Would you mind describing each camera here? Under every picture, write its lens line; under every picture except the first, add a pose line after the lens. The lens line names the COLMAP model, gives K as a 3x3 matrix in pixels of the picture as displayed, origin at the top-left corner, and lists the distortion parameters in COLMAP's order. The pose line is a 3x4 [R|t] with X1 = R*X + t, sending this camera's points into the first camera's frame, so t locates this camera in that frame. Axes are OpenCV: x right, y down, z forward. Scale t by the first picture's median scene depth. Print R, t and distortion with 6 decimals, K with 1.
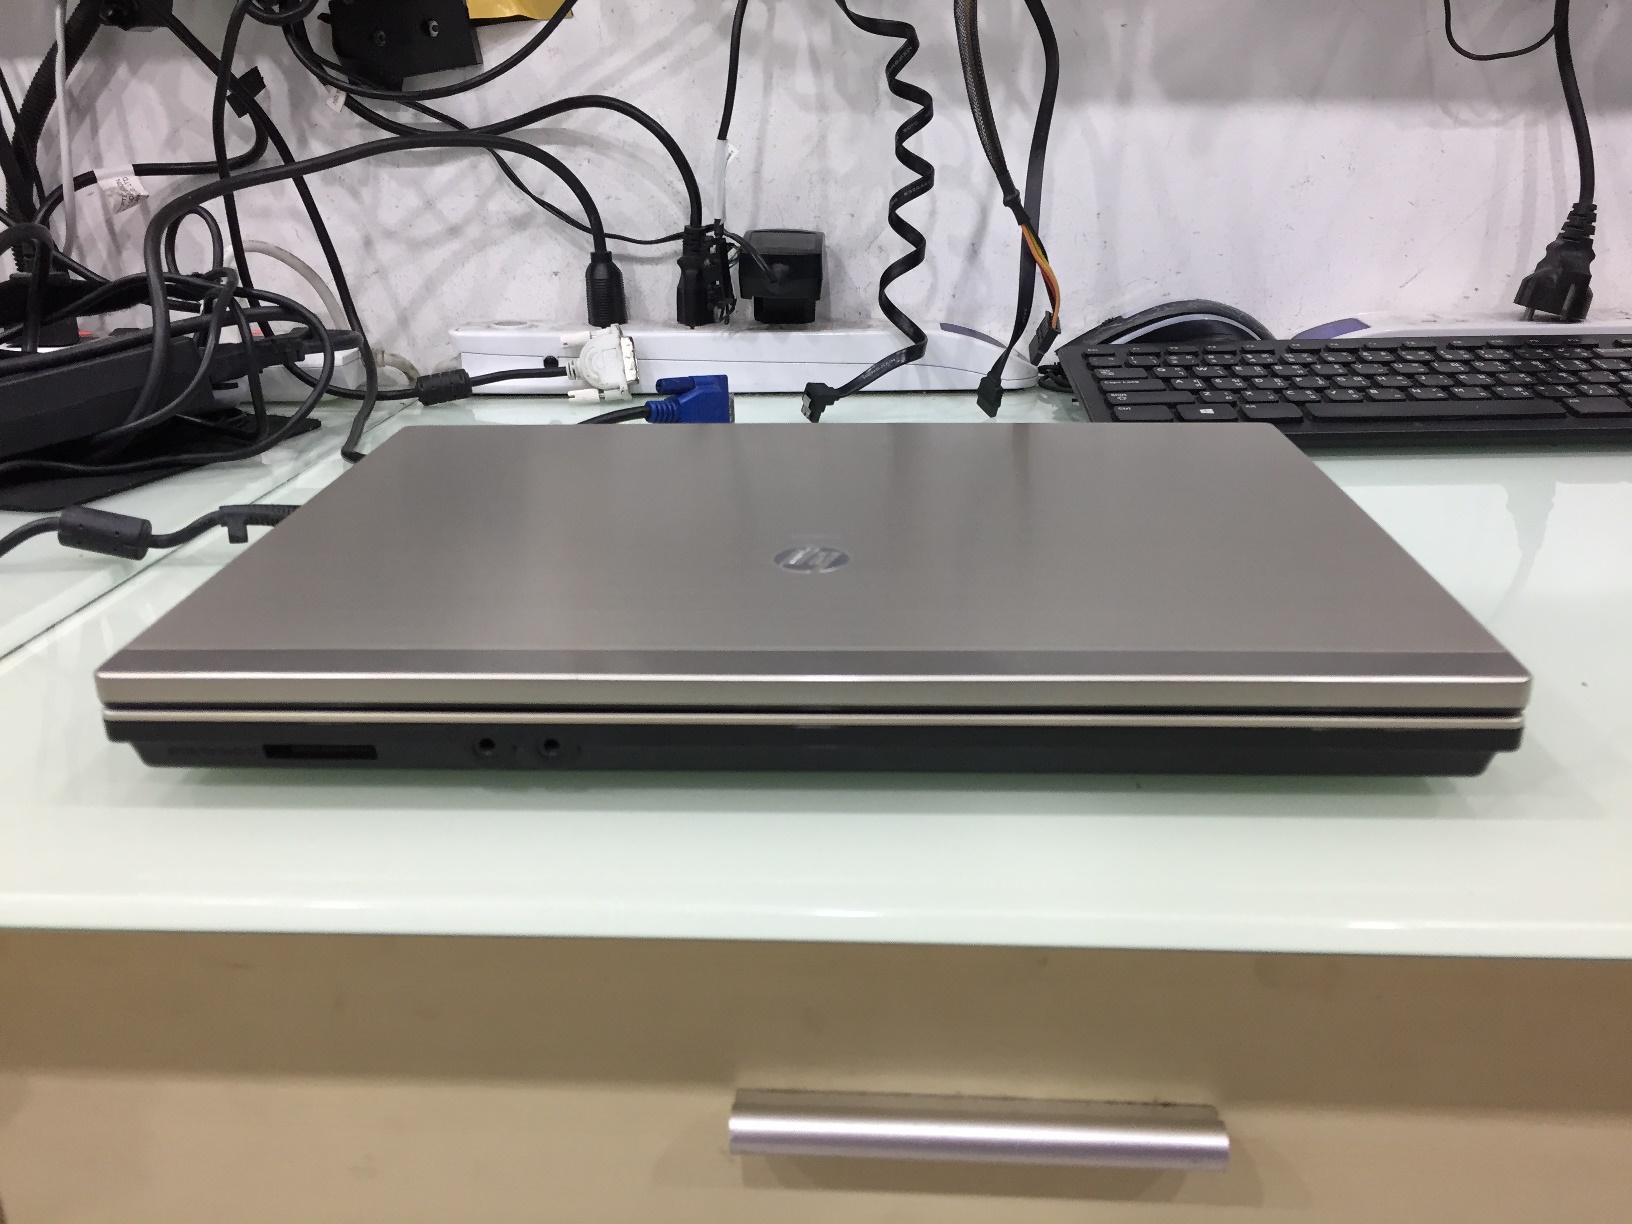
lens RADIAL K [[1446.6, 0, 814.0], [0, 1446.6, 584.3], [0, 0, 1]] dist [0.067853, -0.131854]
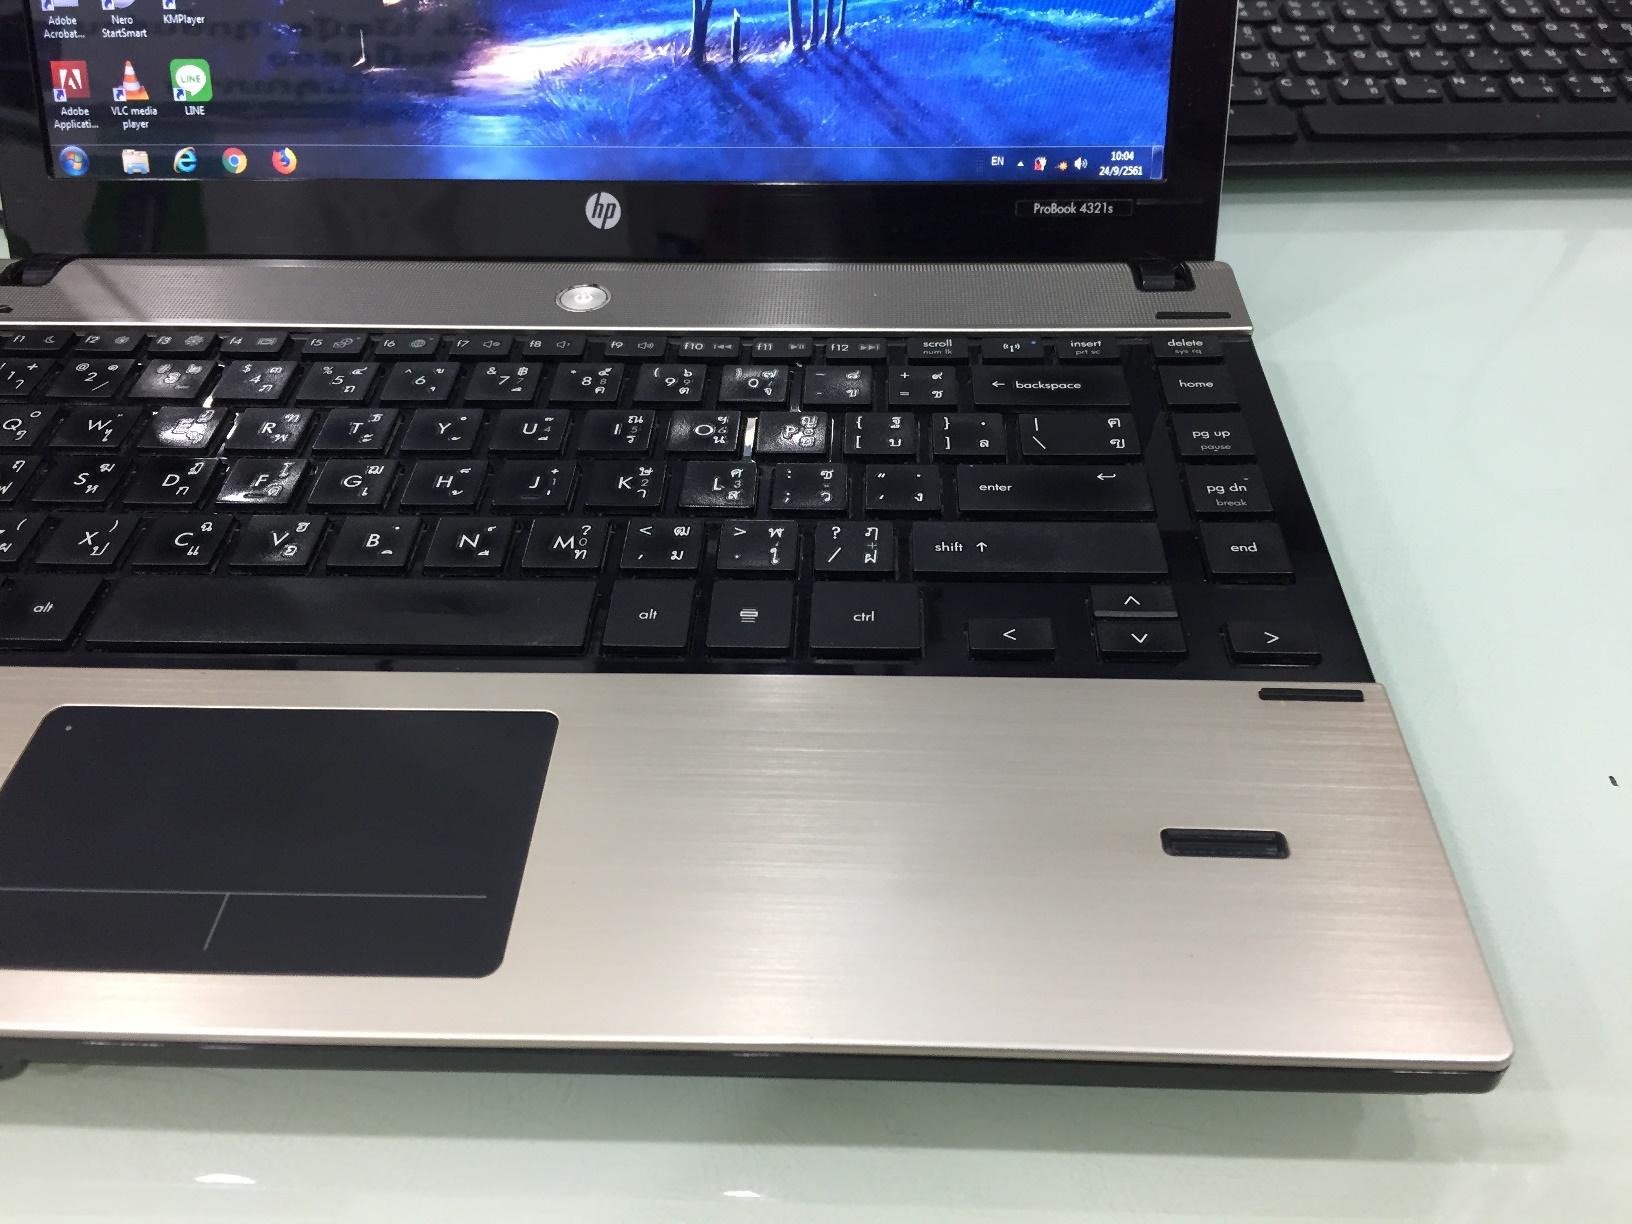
lens RADIAL K [[1446.6, 0, 826.7], [0, 1446.6, 615.9], [0, 0, 1]] dist [0.067853, -0.131854]
pose [[0.999897, -0.008797, 0.011376, 0.078895], [0.004045, 0.931185, 0.364525, -0.130408], [-0.013800, -0.364442, 0.931124, 0.207468]]
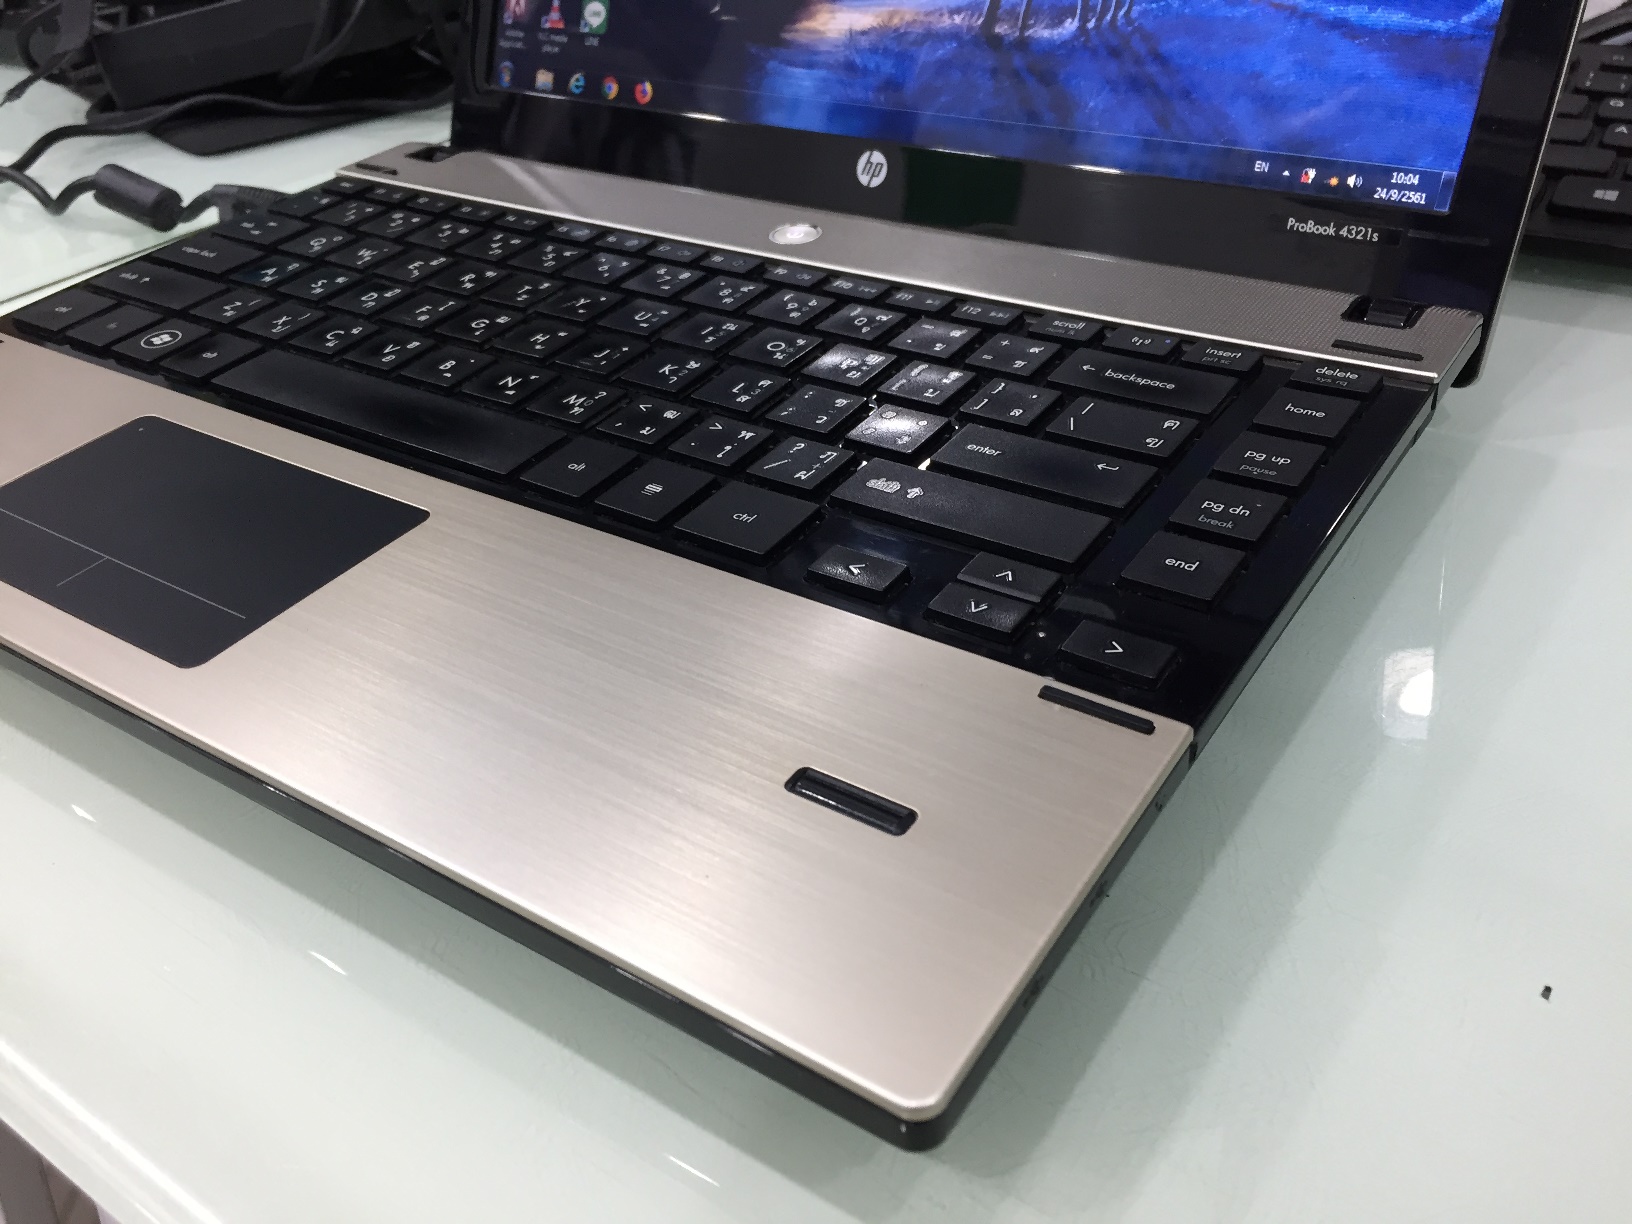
lens RADIAL K [[1446.6, 0, 799.2], [0, 1446.6, 614.0], [0, 0, 1]] dist [0.067853, -0.131854]
pose [[0.845197, 0.263895, -0.464760, 0.264373], [-0.120873, 0.941447, 0.314749, -0.088914], [0.520607, -0.209848, 0.827606, 0.256674]]
